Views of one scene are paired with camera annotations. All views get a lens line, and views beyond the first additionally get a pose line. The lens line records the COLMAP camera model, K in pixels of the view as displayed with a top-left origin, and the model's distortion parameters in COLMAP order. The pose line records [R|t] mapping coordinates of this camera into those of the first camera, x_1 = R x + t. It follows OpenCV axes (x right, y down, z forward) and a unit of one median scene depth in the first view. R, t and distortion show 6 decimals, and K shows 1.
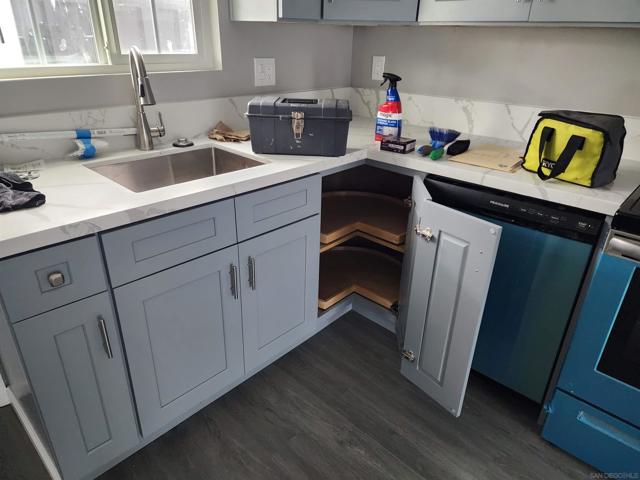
lens RADIAL K [[424.5, 0, 315.1], [0, 424.5, 242.3], [0, 0, 1]] dist [0.093742, -0.093382]
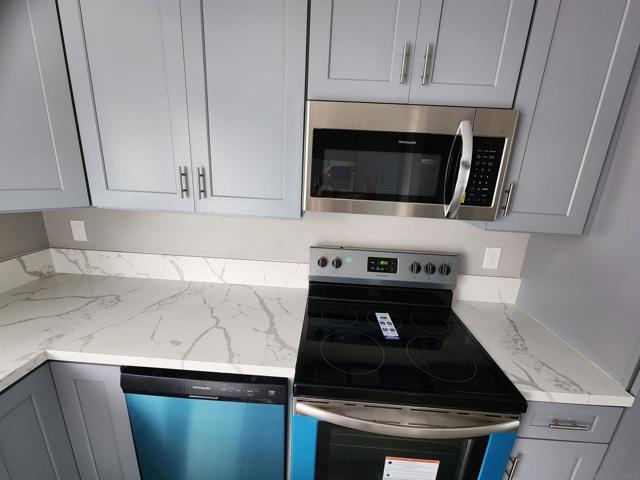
lens RADIAL K [[261.3, 0, 318.9], [0, 261.3, 235.1], [0, 0, 1]] dist [-0.001039, -0.000262]
pose [[0.753761, -0.153858, 0.638884, 0.245475], [0.257125, 0.963747, -0.071266, -0.272794], [-0.604757, 0.217991, 0.765995, 0.225451]]
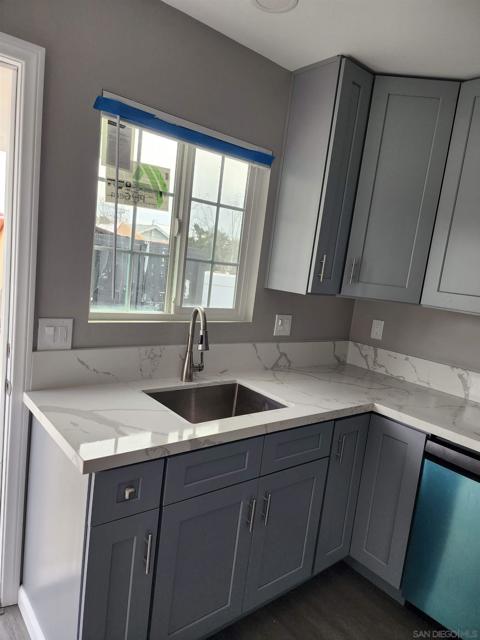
lens RADIAL K [[432.0, 0, 236.5], [0, 432.0, 327.0], [0, 0, 1]] dist [0.074284, -0.077799]
pose [[0.987873, 0.111220, -0.108341, -0.135763], [-0.138997, 0.944435, -0.297862, -0.017957], [0.069193, 0.309309, 0.948441, -0.174793]]
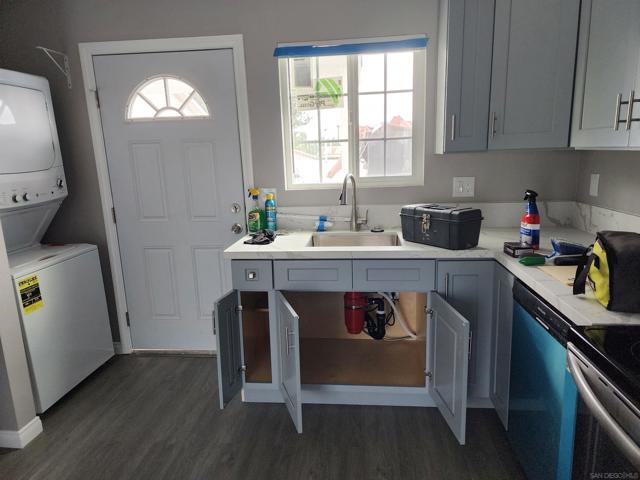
lens RADIAL K [[426.0, 0, 320.5], [0, 426.0, 241.2], [0, 0, 1]] dist [0.094507, -0.096964]
pose [[0.610683, 0.118880, -0.782901, 0.774833], [-0.301711, 0.949024, -0.091236, 0.006759], [0.732146, 0.291926, 0.615420, -0.071653]]
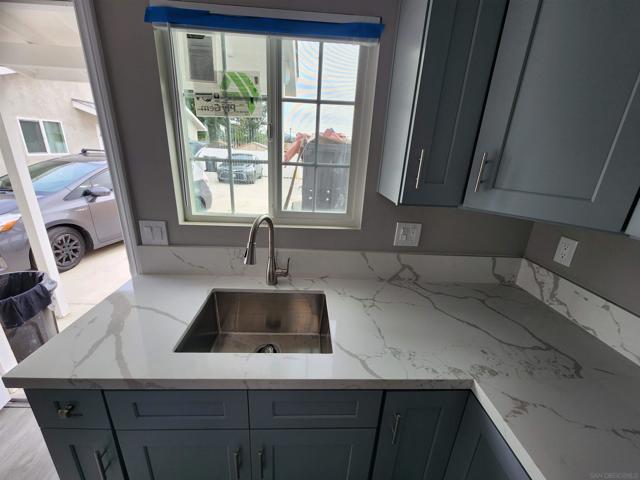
lens RADIAL K [[261.3, 0, 318.9], [0, 261.3, 235.1], [0, 0, 1]] dist [-0.001039, -0.000262]
pose [[0.721748, 0.233416, -0.651611, 0.170347], [-0.329823, 0.943648, -0.027297, -0.364560], [0.608520, 0.234618, 0.758062, 0.458636]]
